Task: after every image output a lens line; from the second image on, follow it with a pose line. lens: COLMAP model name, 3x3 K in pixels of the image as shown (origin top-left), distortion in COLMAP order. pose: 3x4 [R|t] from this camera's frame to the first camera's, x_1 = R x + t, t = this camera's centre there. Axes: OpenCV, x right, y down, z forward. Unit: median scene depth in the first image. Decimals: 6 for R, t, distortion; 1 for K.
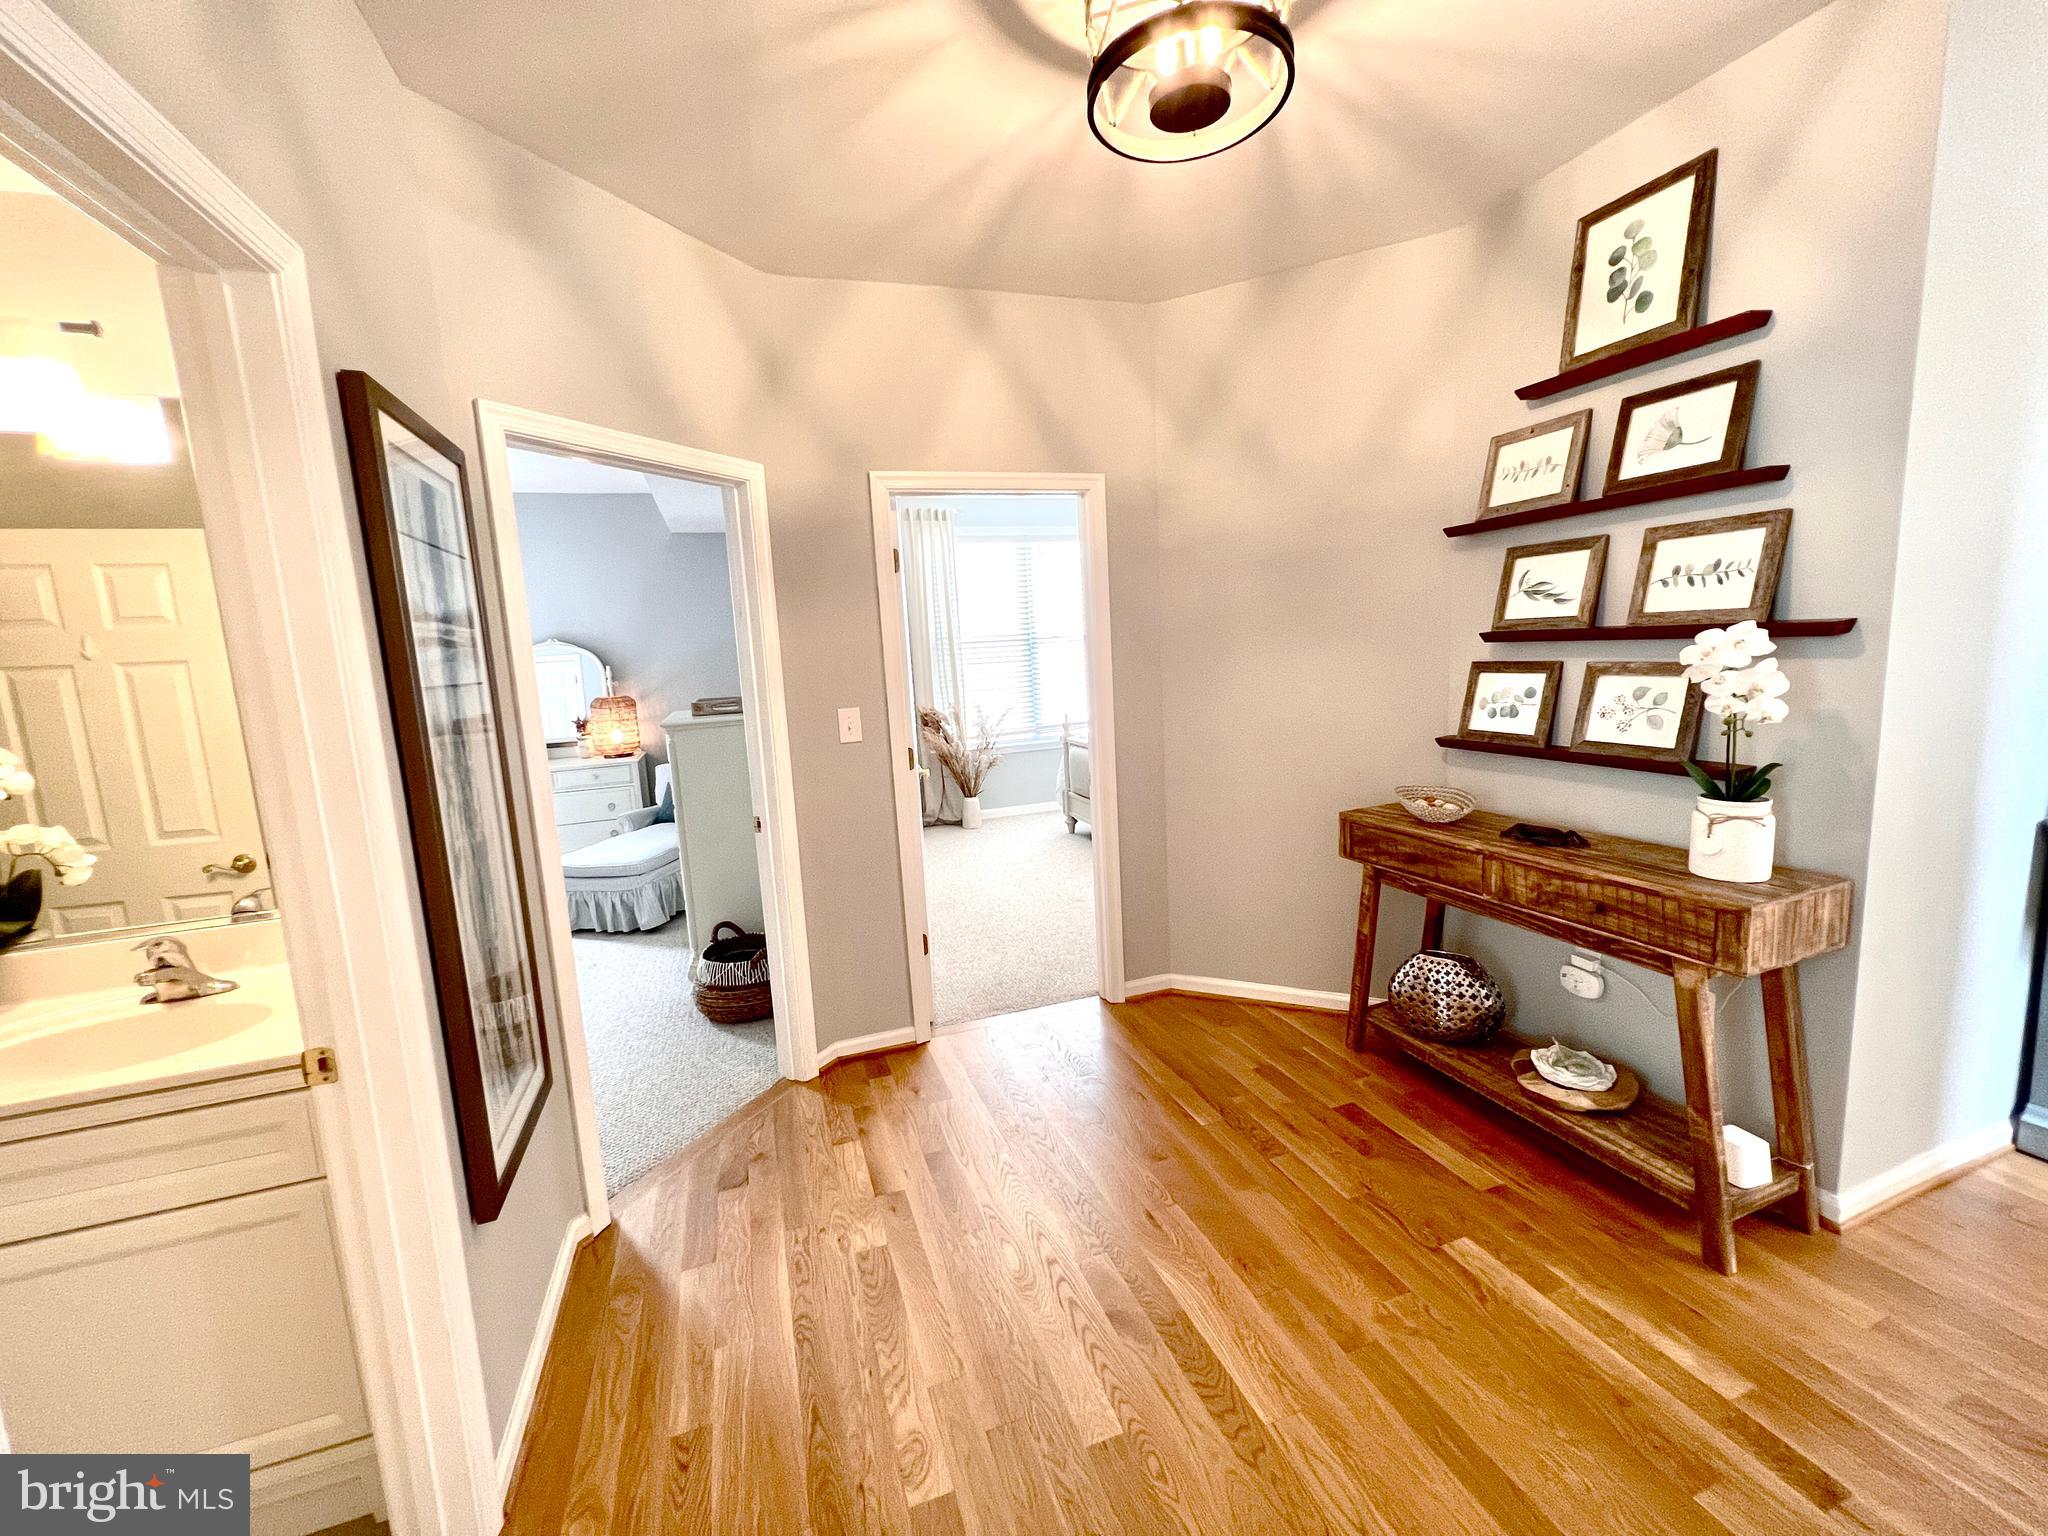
lens RADIAL K [[820.1, 0, 1017.4], [0, 820.1, 763.2], [0, 0, 1]] dist [-0.002481, 0.000153]
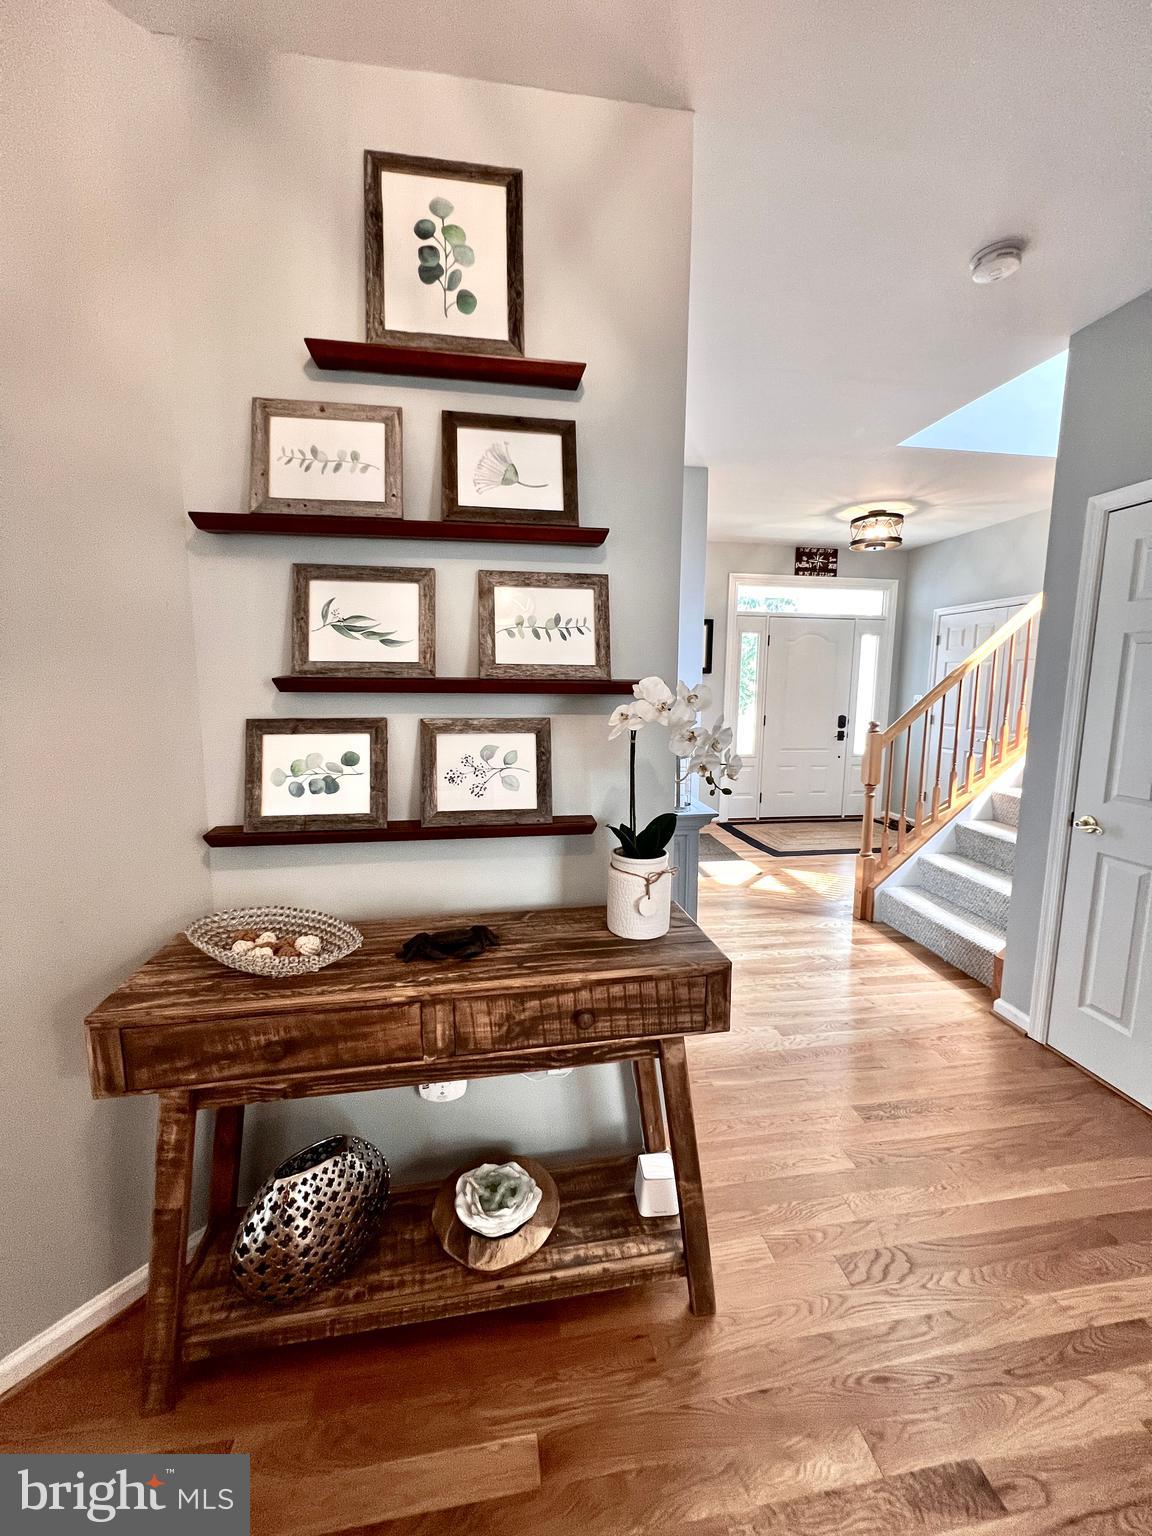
lens RADIAL K [[615.0, 0, 580.3], [0, 615.0, 760.8], [0, 0, 1]] dist [-0.002481, 0.000153]
pose [[0.175617, -0.077117, 0.981433, 0.108311], [0.124743, 0.990635, 0.055519, -0.100117], [-0.976523, 0.112677, 0.183592, 0.765561]]
